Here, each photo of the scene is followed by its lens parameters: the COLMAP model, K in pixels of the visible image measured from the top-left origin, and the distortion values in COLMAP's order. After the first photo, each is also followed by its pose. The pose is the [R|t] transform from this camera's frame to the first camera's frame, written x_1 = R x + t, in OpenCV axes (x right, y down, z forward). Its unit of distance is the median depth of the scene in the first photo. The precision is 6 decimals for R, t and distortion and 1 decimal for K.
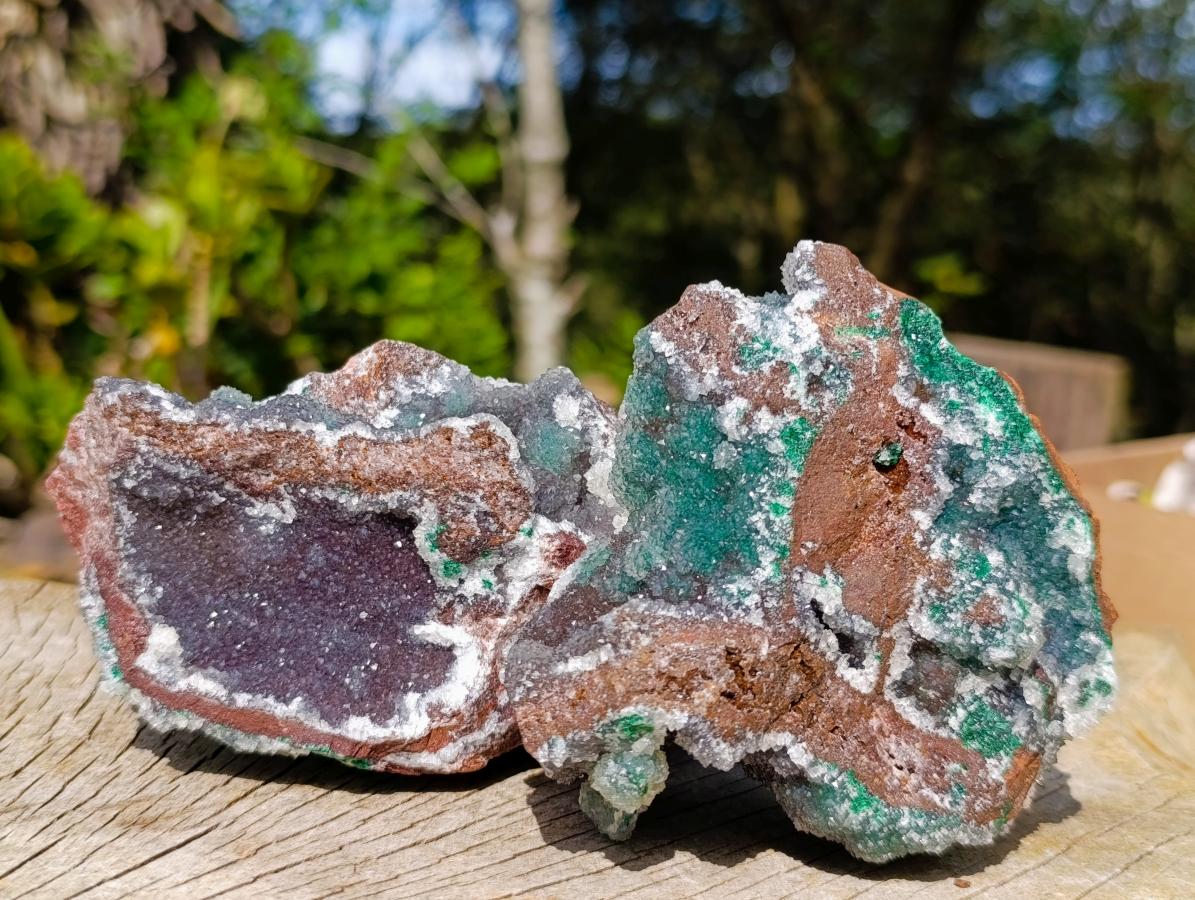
lens RADIAL K [[1670.0, 0, 597.3], [0, 1670.0, 439.9], [0, 0, 1]] dist [0.247868, -1.241281]
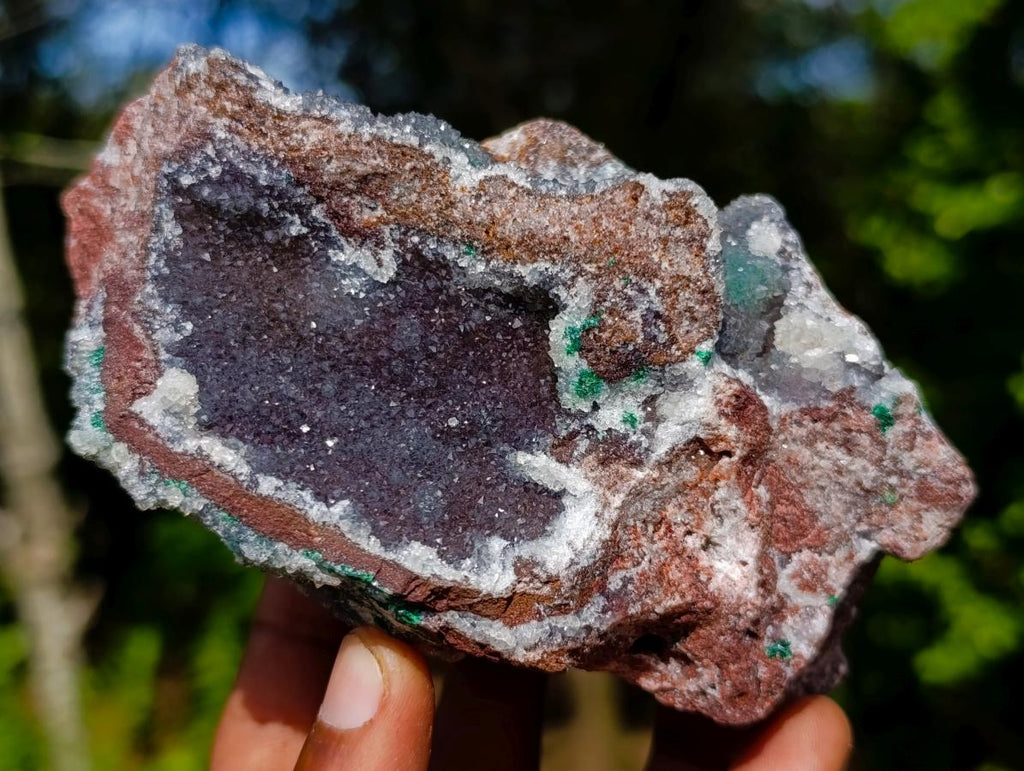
lens RADIAL K [[1463.7, 0, 512.0], [0, 1463.7, 385.5], [0, 0, 1]] dist [0.299325, -1.653257]
pose [[0.972711, 0.232019, -0.000978, -0.118893], [-0.228114, 0.955554, -0.186764, 0.204146], [-0.042398, 0.181890, 0.982404, 0.378330]]
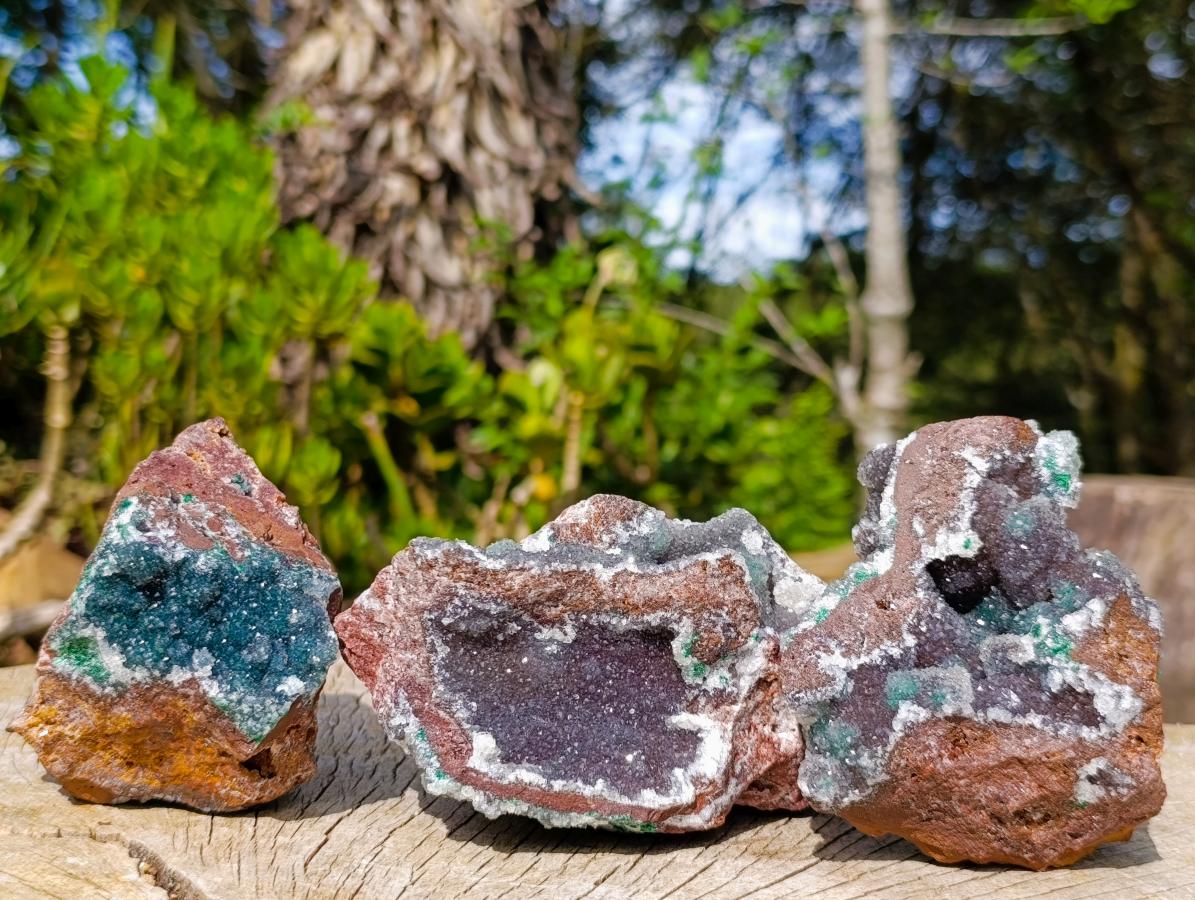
lens RADIAL K [[1670.0, 0, 597.3], [0, 1670.0, 439.9], [0, 0, 1]] dist [0.247868, -1.241281]
pose [[0.961019, -0.041408, 0.273365, -0.513146], [0.058492, 0.996791, -0.054639, -0.034229], [-0.270226, 0.068499, 0.960357, -0.241611]]
